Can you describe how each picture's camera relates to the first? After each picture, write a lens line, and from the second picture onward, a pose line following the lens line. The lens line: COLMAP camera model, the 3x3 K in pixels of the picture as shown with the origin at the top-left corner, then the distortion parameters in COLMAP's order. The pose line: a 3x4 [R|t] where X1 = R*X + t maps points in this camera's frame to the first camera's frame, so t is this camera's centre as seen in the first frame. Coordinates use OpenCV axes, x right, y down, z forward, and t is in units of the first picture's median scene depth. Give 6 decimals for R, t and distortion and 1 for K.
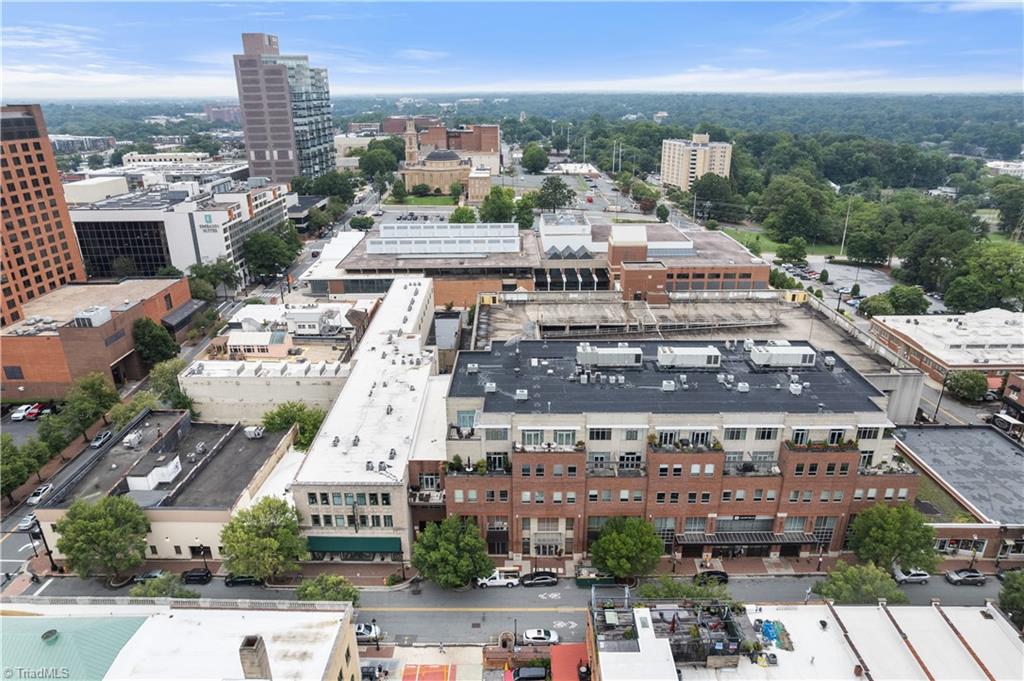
lens RADIAL K [[657.5, 0, 516.7], [0, 657.5, 342.8], [0, 0, 1]] dist [-0.065769, 0.050647]
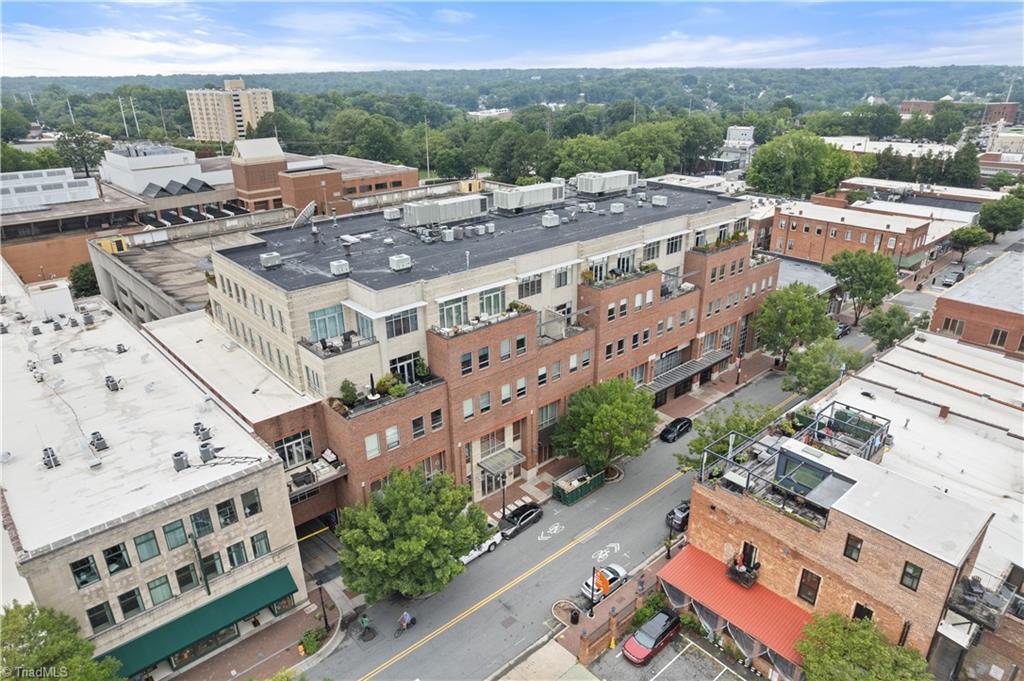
lens RADIAL K [[657.5, 0, 520.6], [0, 657.5, 343.6], [0, 0, 1]] dist [-0.065769, 0.050647]
pose [[0.739840, -0.265269, 0.618280, -0.313345], [0.250294, 0.961548, 0.113042, 0.112212], [-0.624492, 0.071119, 0.777787, 0.454662]]
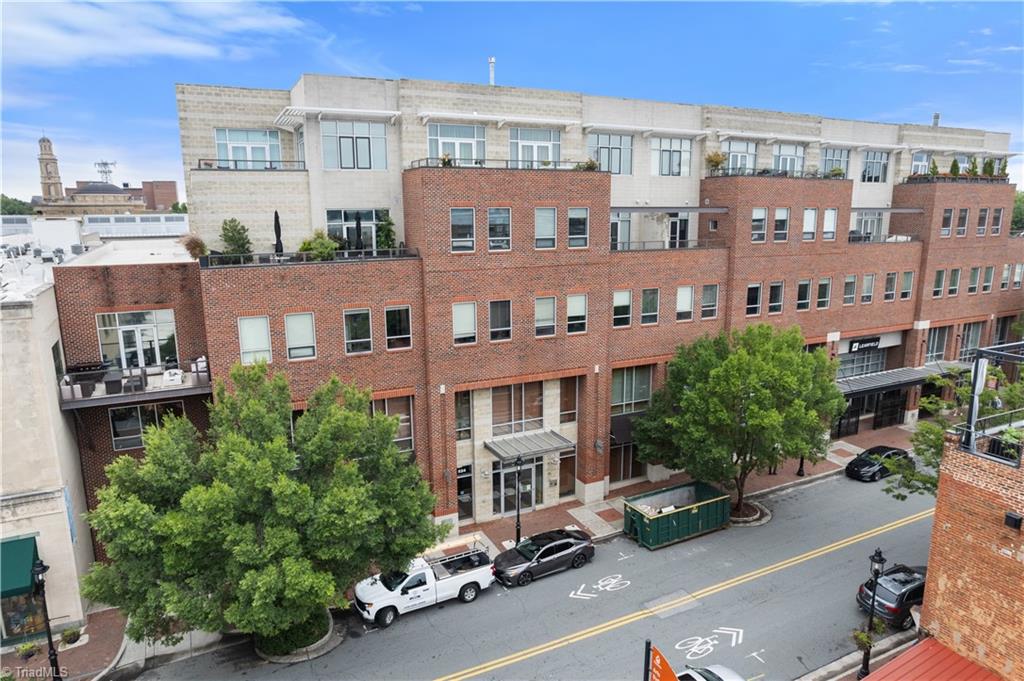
lens RADIAL K [[657.5, 0, 519.4], [0, 657.5, 343.4], [0, 0, 1]] dist [-0.065769, 0.050647]
pose [[0.892530, -0.091841, 0.441538, -0.109095], [0.166199, 0.977121, -0.132713, 0.287065], [-0.419247, 0.191834, 0.887374, 0.661720]]
